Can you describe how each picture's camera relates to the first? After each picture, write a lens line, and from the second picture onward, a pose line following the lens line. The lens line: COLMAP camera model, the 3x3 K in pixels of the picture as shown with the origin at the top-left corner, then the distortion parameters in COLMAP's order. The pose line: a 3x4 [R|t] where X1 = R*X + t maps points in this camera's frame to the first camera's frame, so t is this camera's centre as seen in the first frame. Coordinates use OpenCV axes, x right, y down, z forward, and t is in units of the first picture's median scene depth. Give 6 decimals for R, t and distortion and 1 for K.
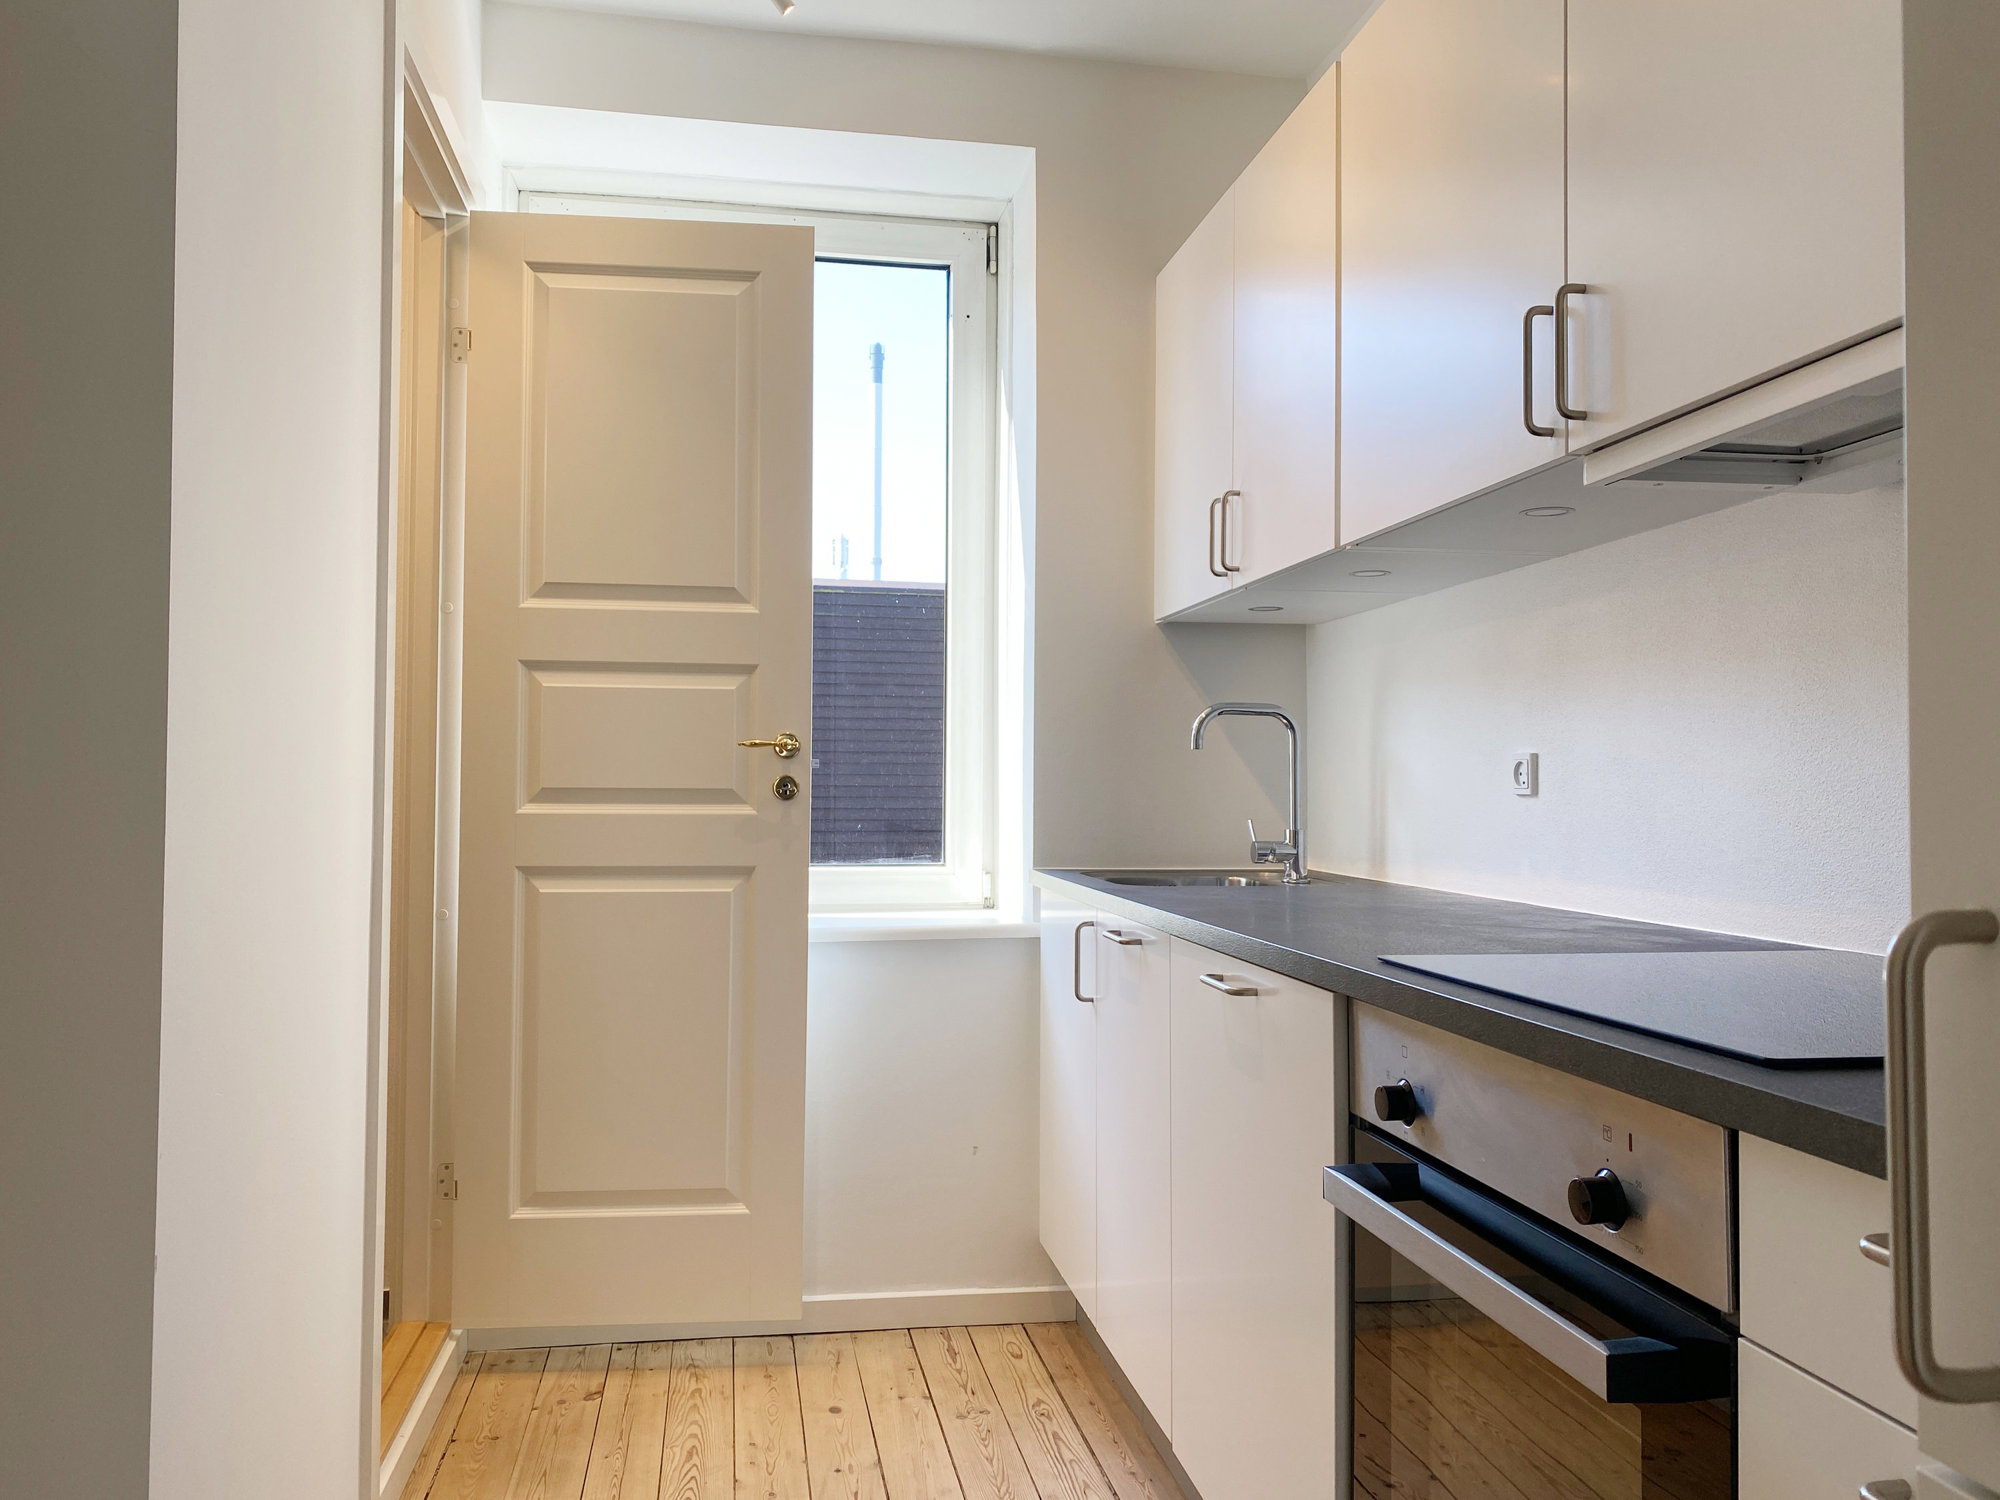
lens RADIAL K [[1517.5, 0, 1007.4], [0, 1517.5, 746.7], [0, 0, 1]] dist [0.034633, -0.028387]
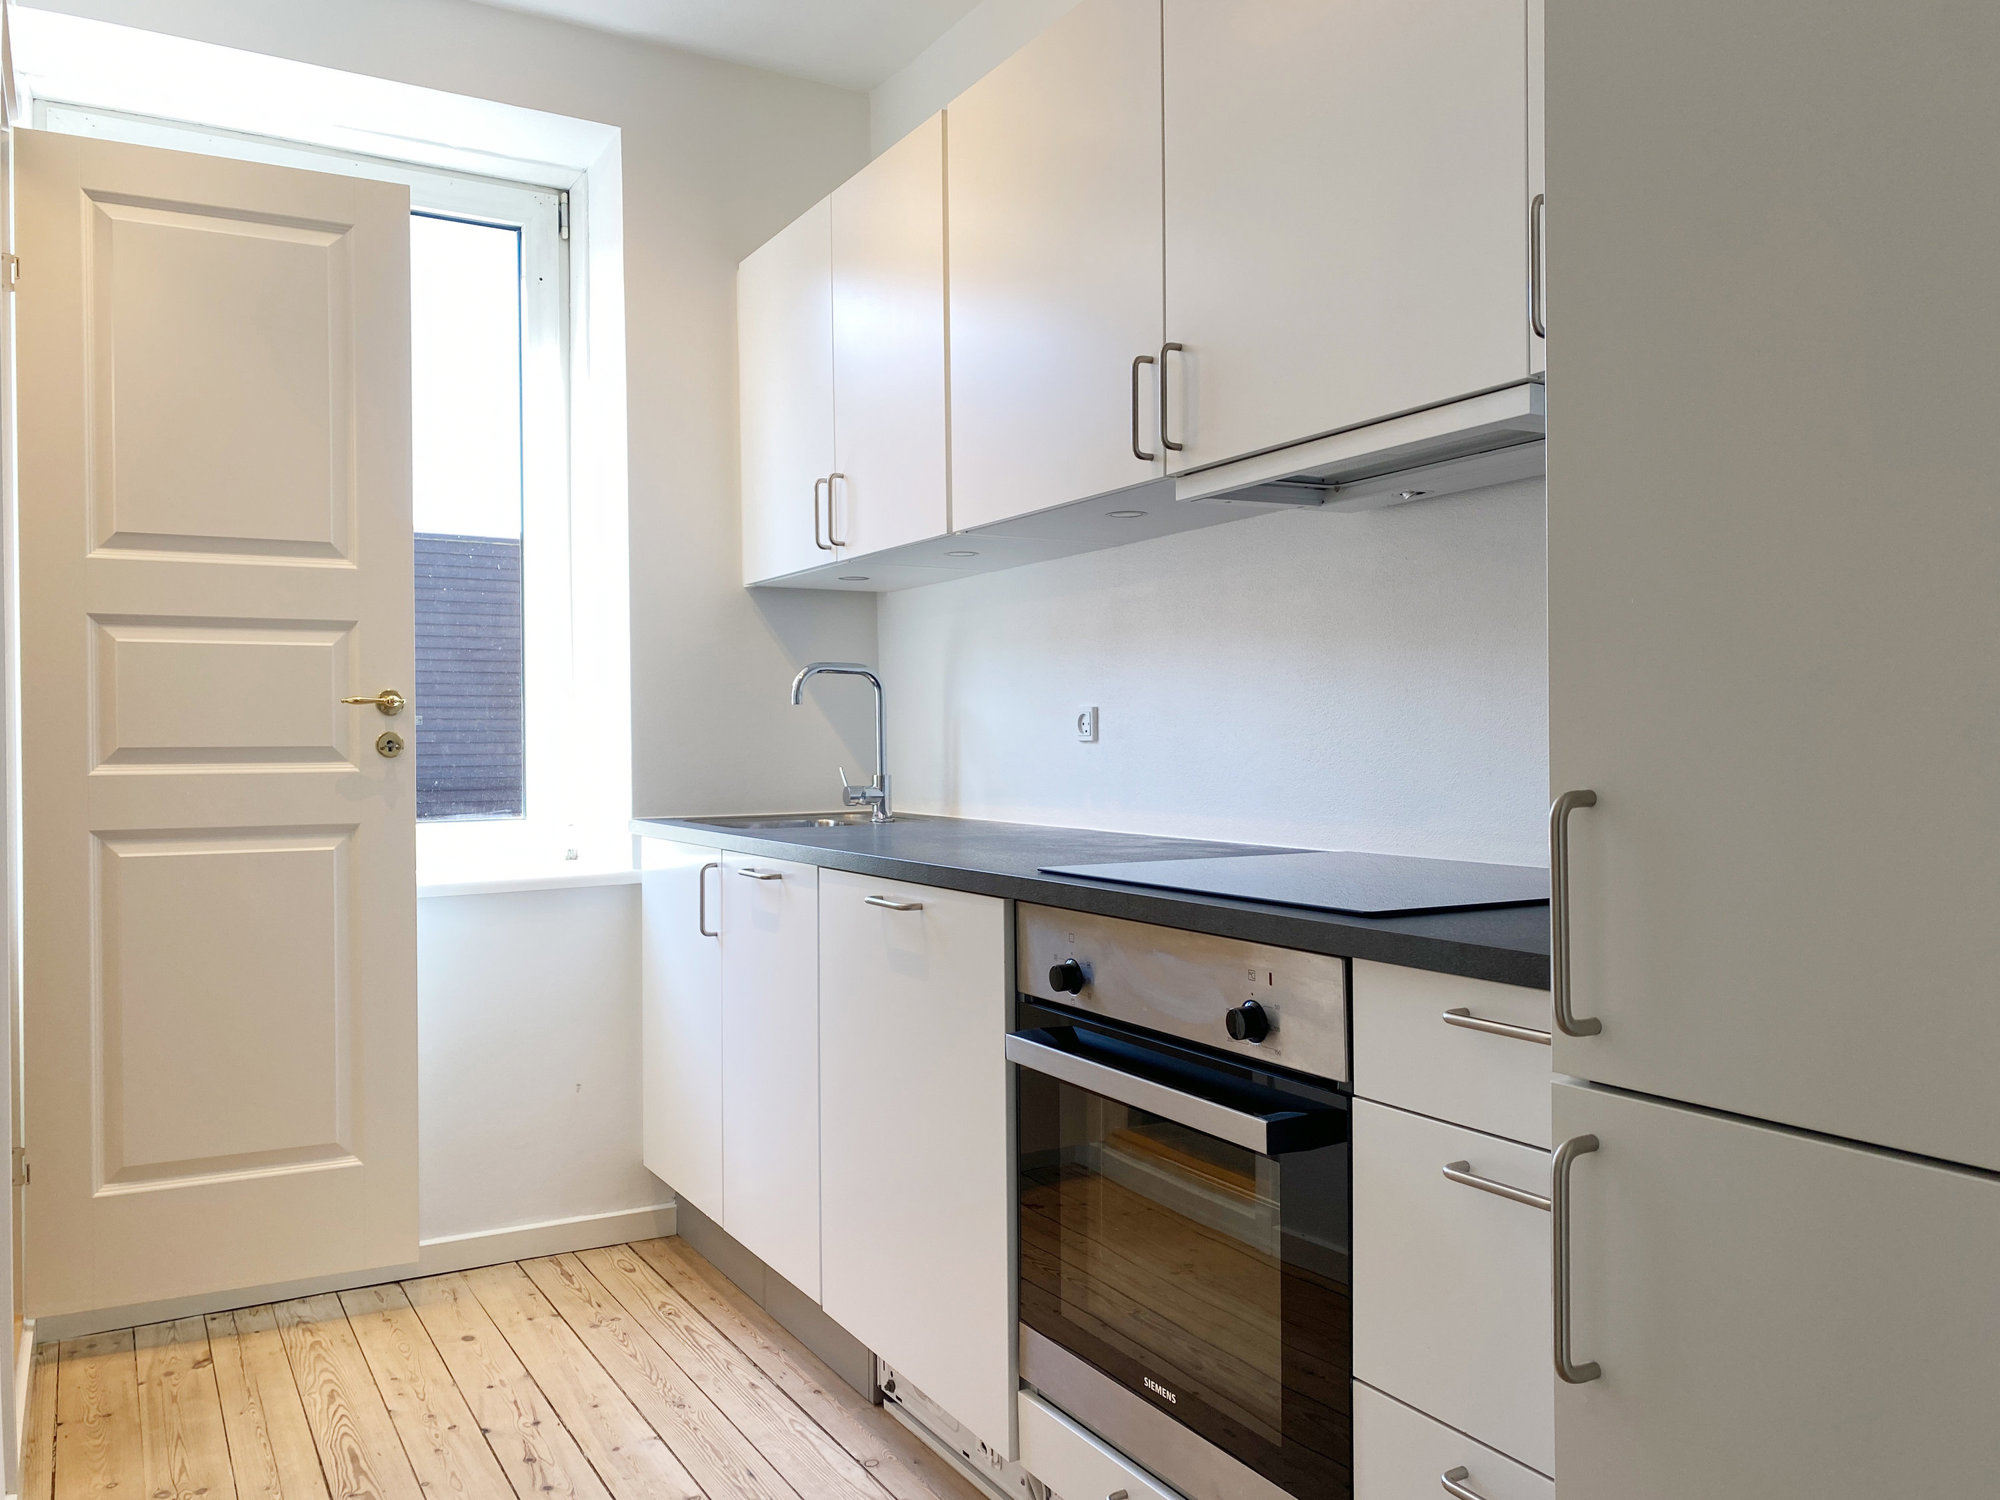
lens RADIAL K [[1517.5, 0, 999.0], [0, 1517.5, 741.5], [0, 0, 1]] dist [0.034633, -0.028387]
pose [[0.939109, -0.013264, 0.343365, -0.117188], [0.003799, 0.999594, 0.028222, -0.002078], [-0.343600, -0.025199, 0.938778, -0.090535]]
